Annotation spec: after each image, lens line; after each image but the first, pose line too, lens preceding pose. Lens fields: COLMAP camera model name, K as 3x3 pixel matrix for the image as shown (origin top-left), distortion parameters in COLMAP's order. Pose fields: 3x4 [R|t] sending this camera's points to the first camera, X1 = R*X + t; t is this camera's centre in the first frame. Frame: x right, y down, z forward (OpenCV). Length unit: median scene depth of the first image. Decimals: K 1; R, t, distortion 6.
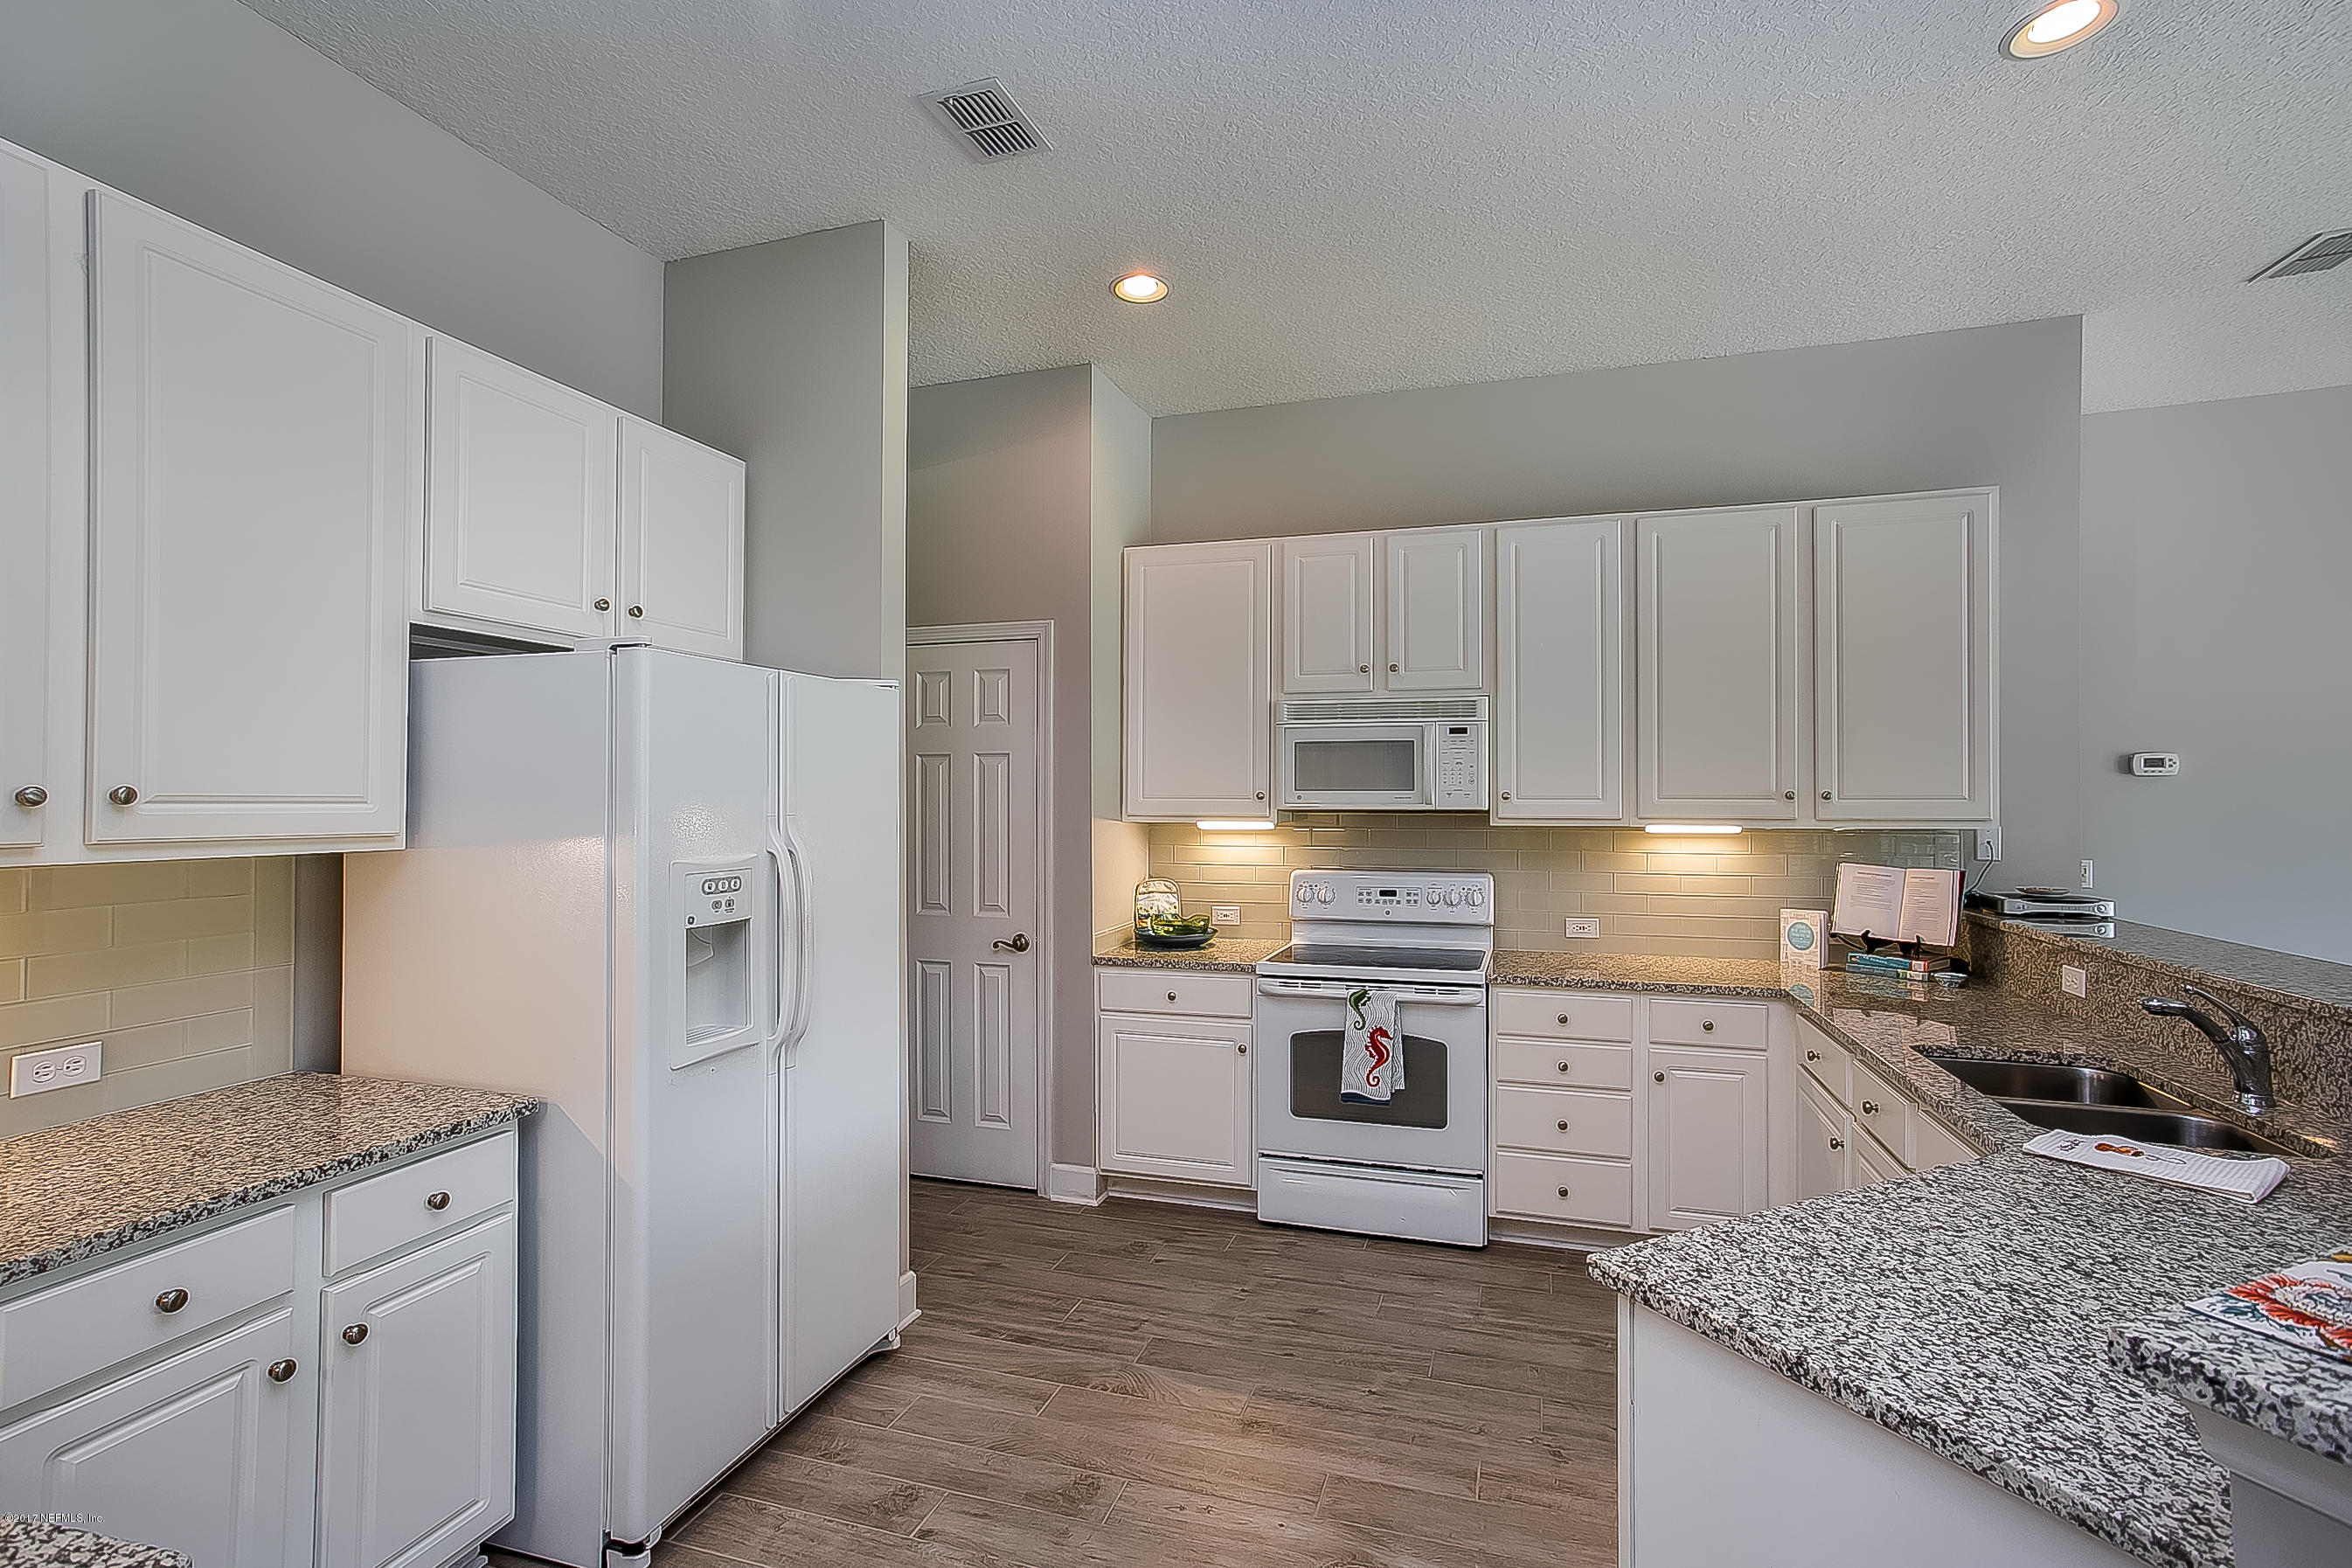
lens RADIAL K [[1120.7, 0, 1176.0], [0, 1120.7, 784.0], [0, 0, 1]] dist [0.000867, 0.000074]
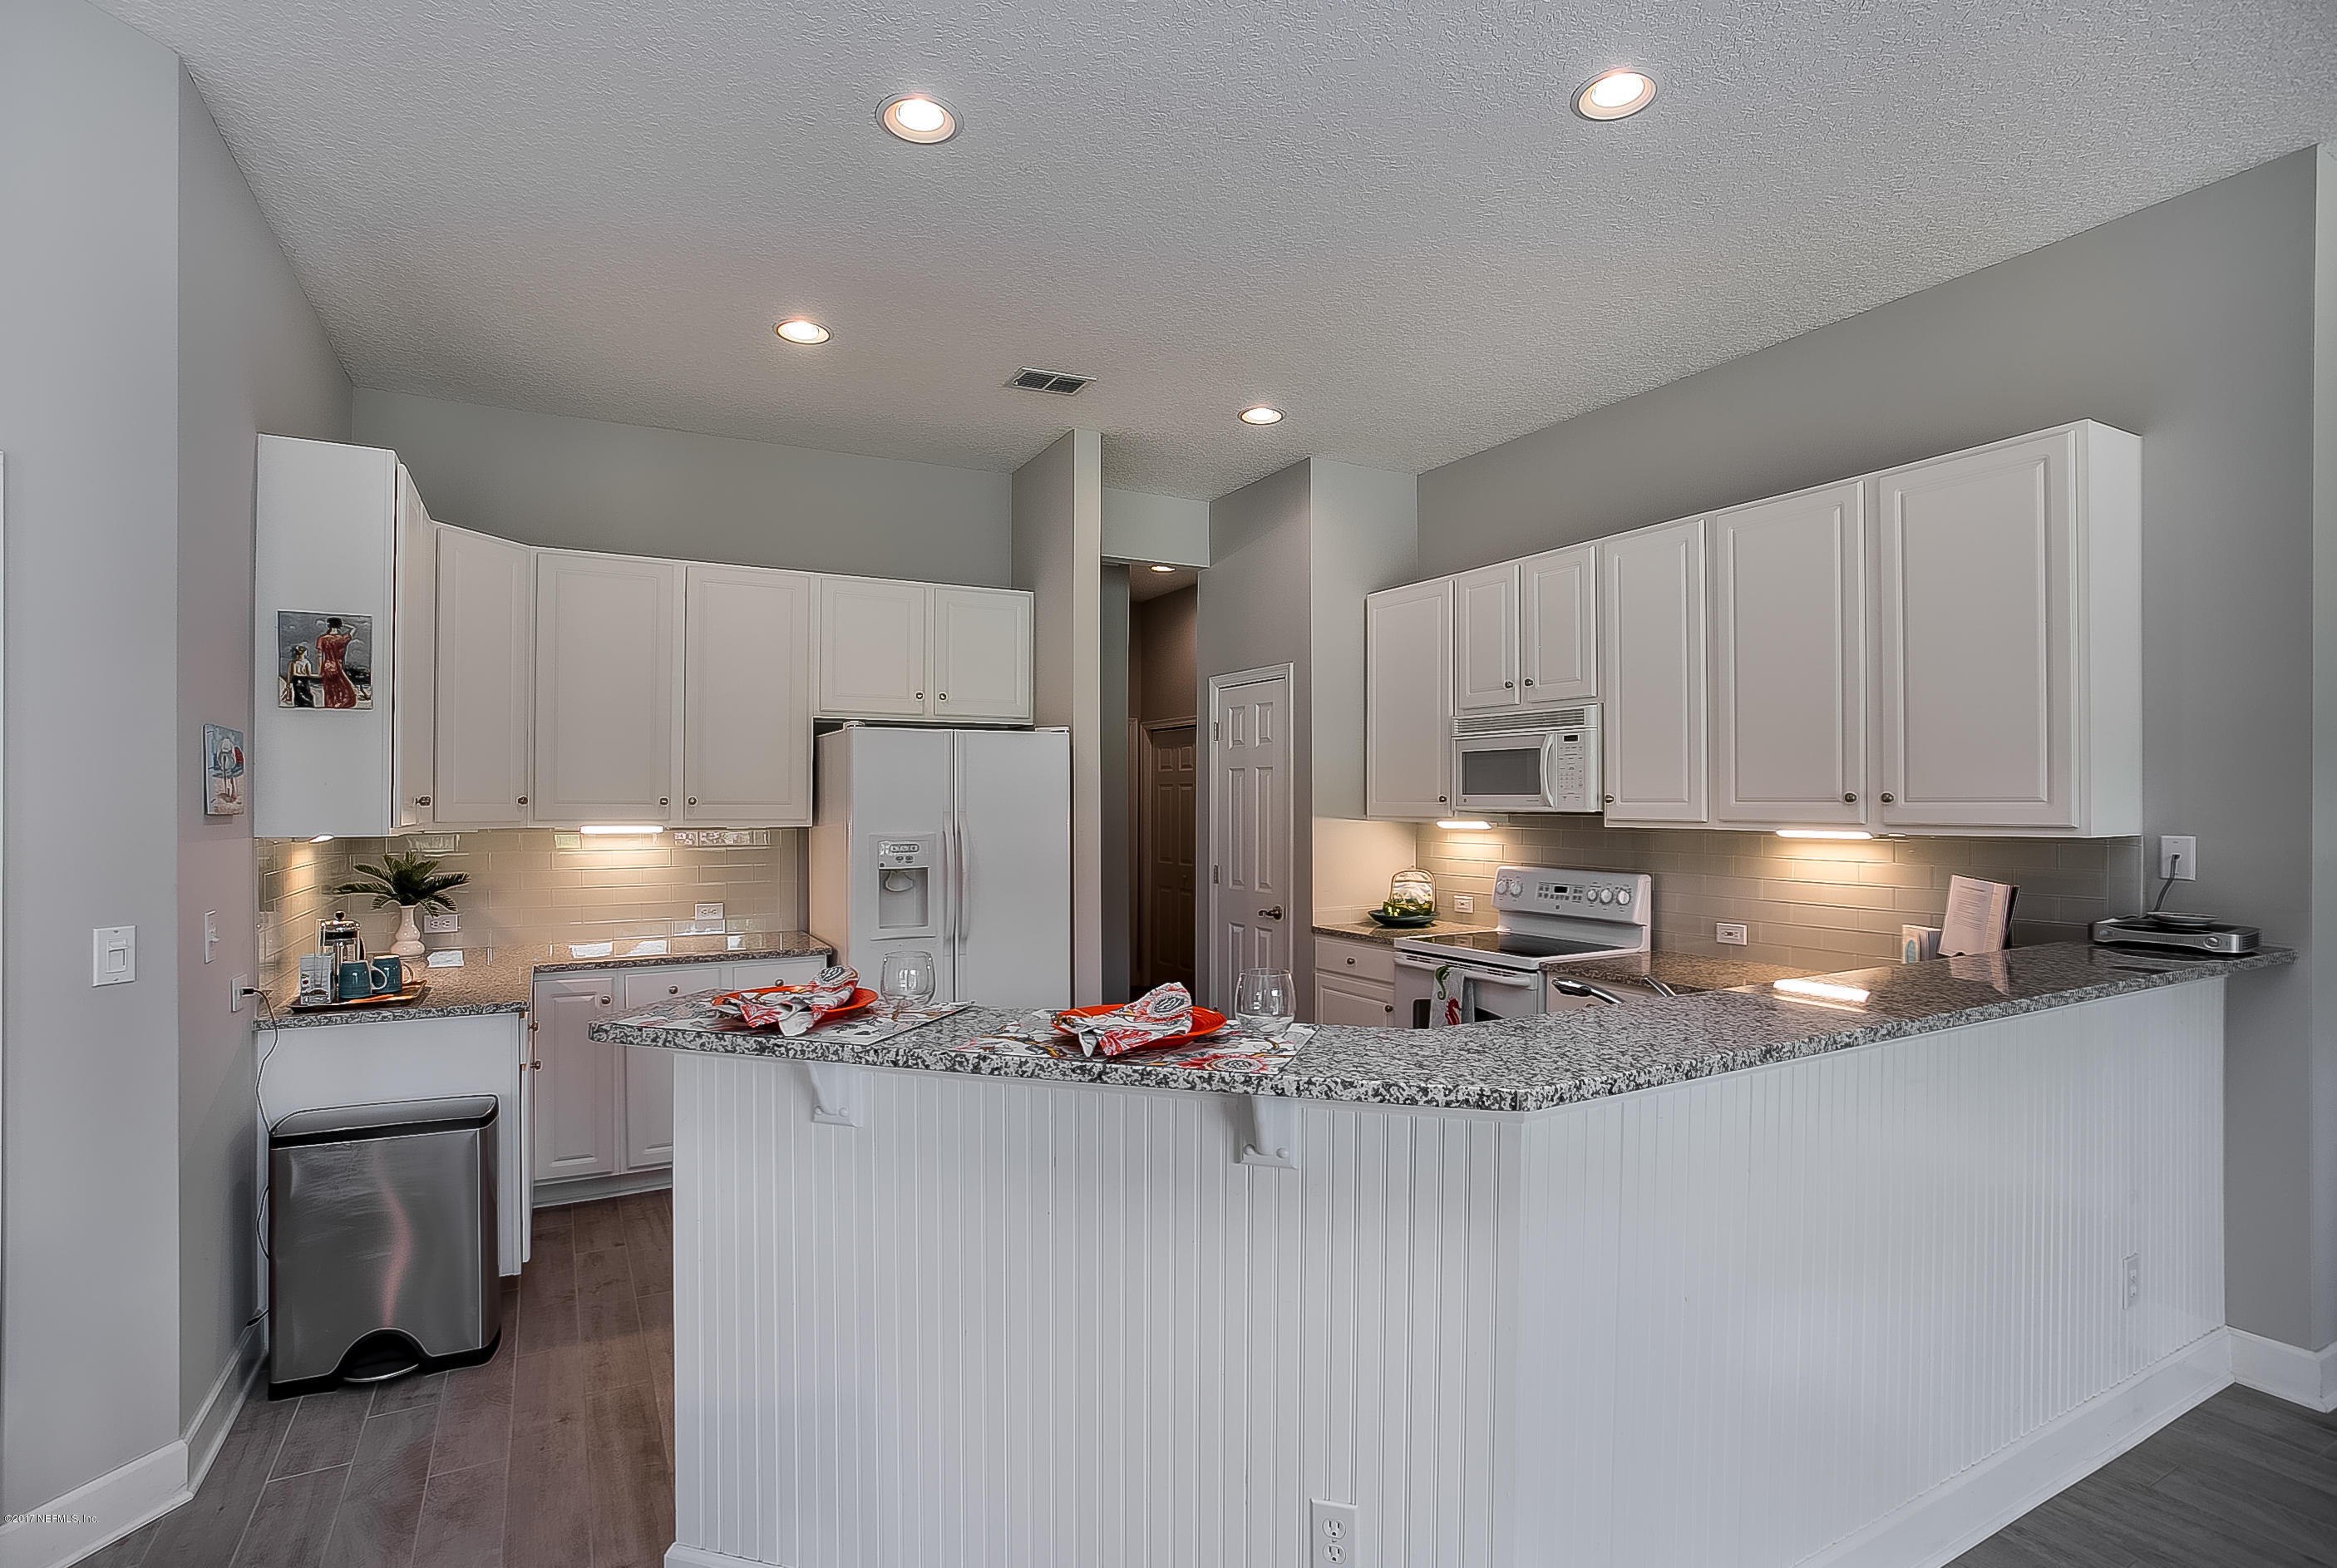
lens RADIAL K [[1135.1, 0, 1168.5], [0, 1135.1, 784.0], [0, 0, 1]] dist [-0.001945, -0.000004]
pose [[0.737936, -0.010209, -0.674793, 0.686222], [0.009360, 0.999944, -0.004893, -0.001900], [0.674806, -0.002706, 0.737990, -0.058738]]
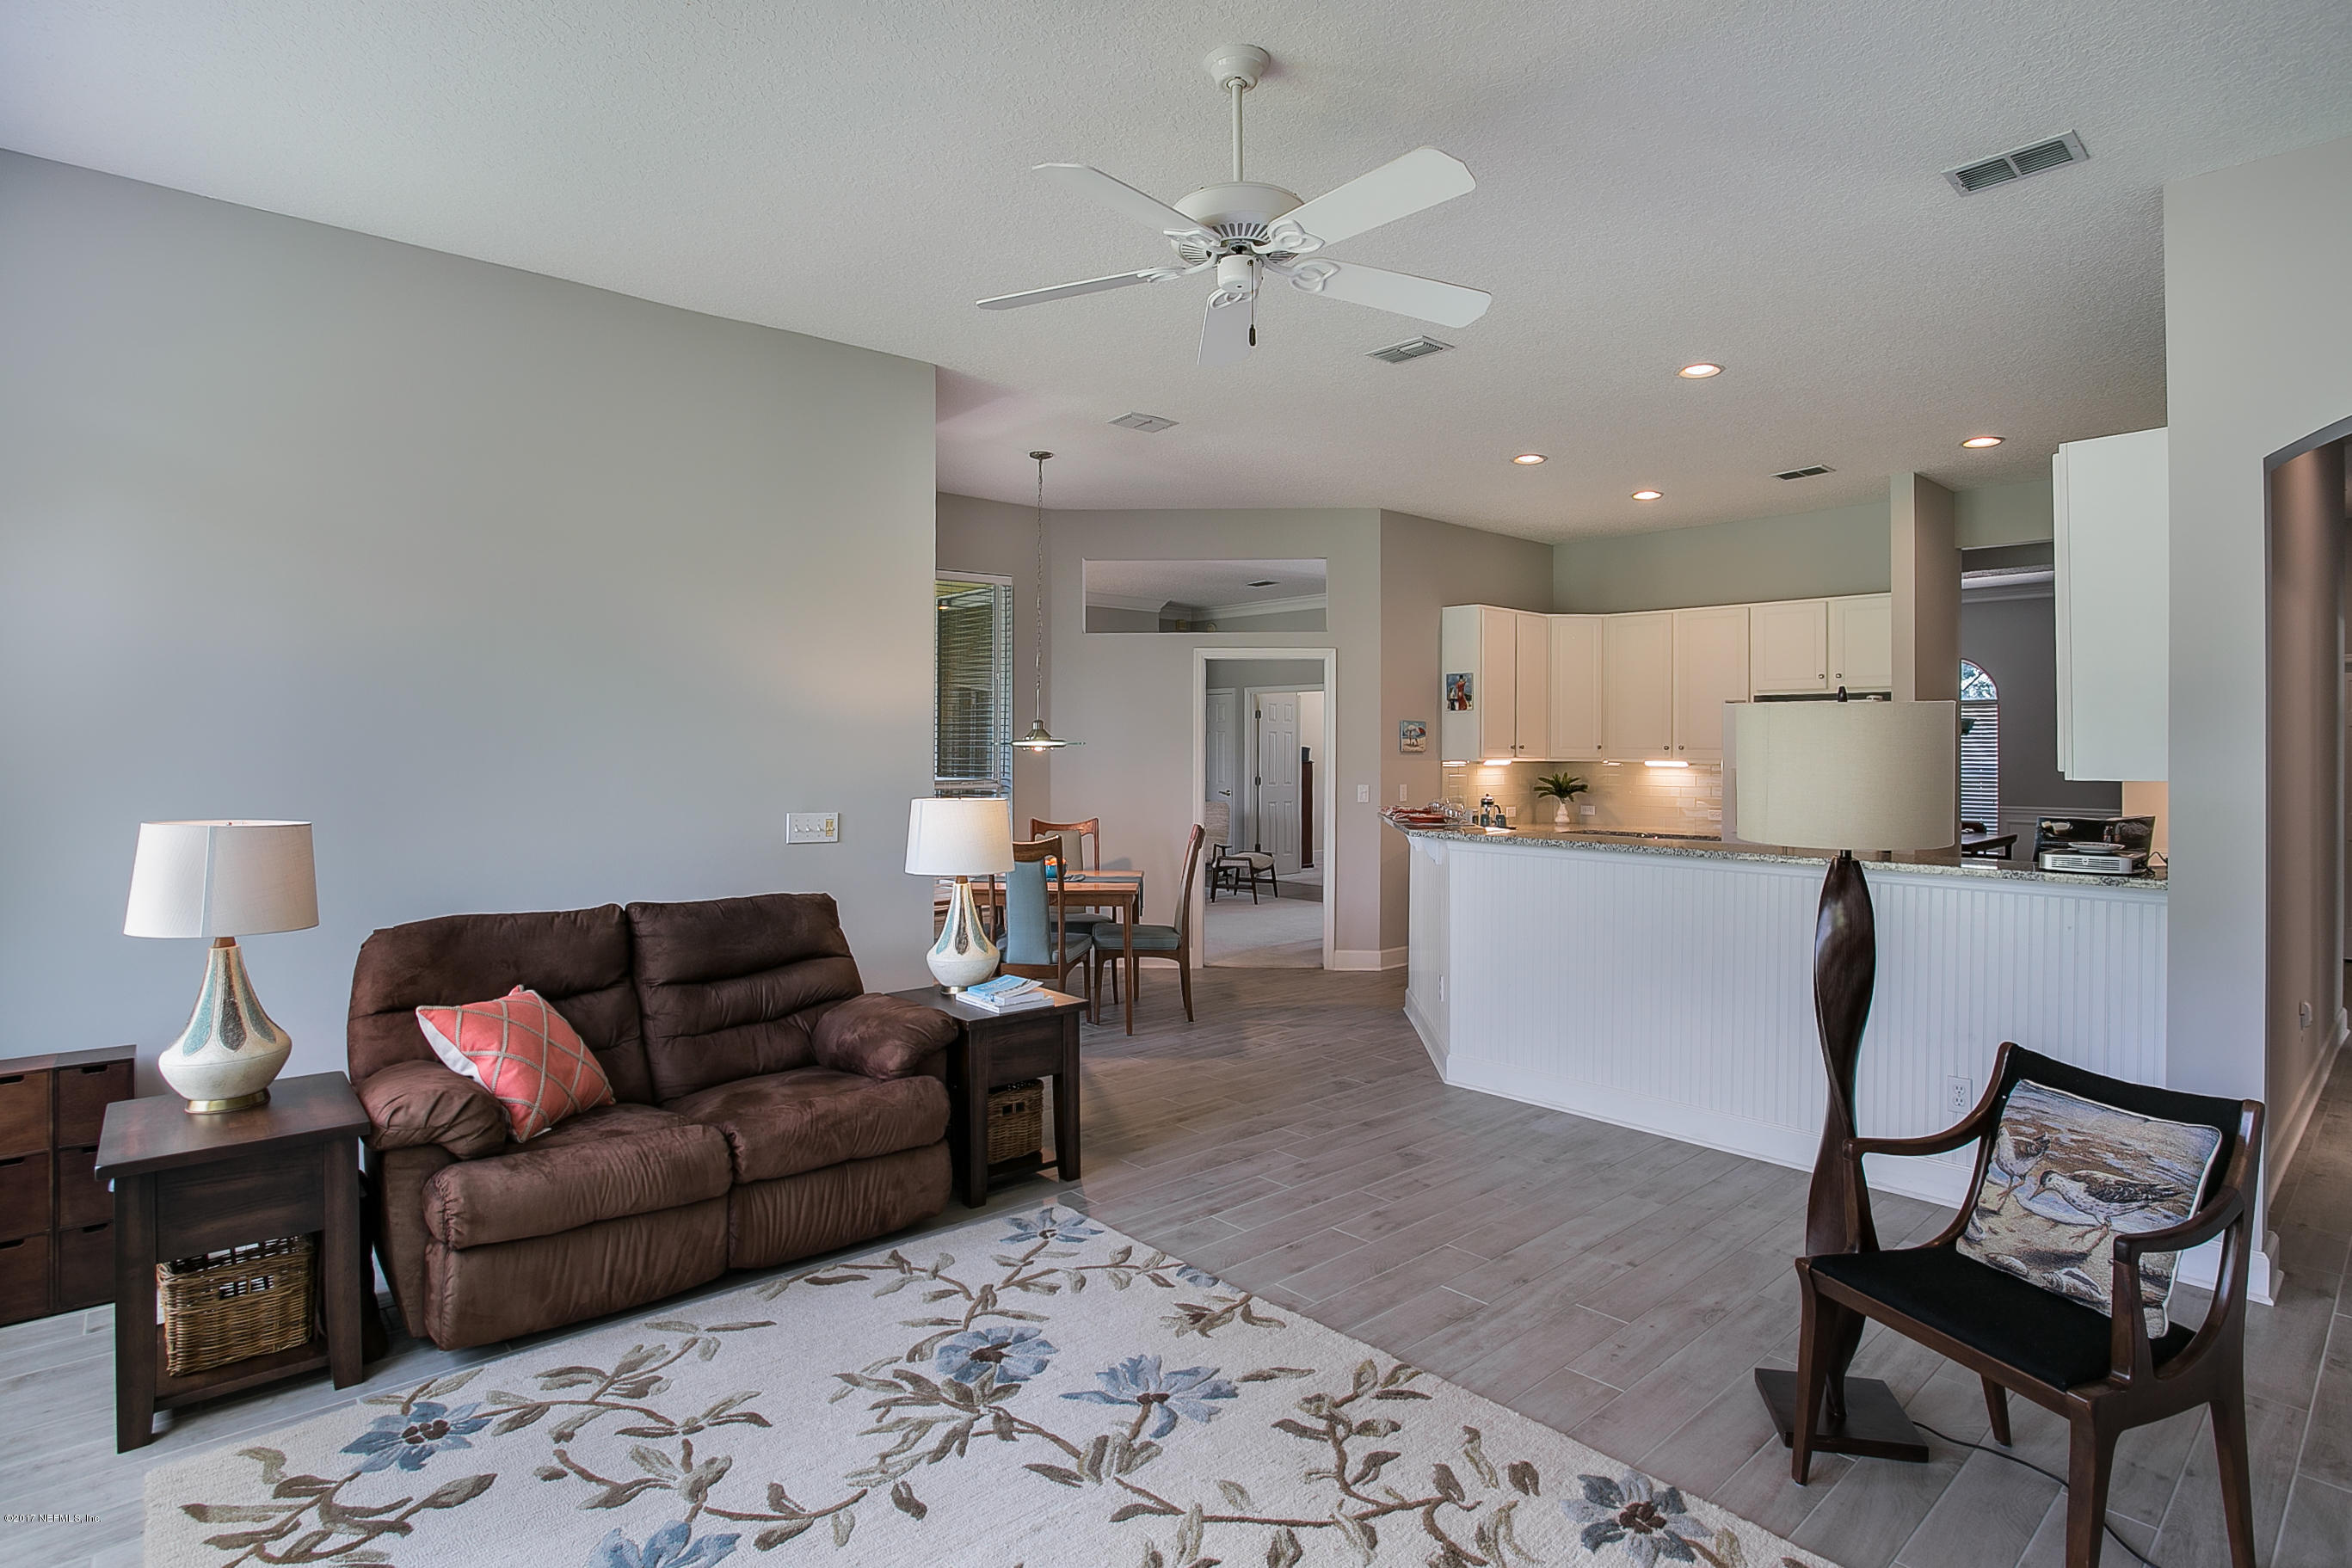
lens RADIAL K [[1154.8, 0, 1172.2], [0, 1154.8, 749.5], [0, 0, 1]] dist [-0.000505, 0.000199]
pose [[-0.490128, -0.003097, -0.871645, 2.545044], [0.001399, 0.999990, -0.004340, 0.026573], [0.871649, -0.003346, -0.490119, 1.212306]]
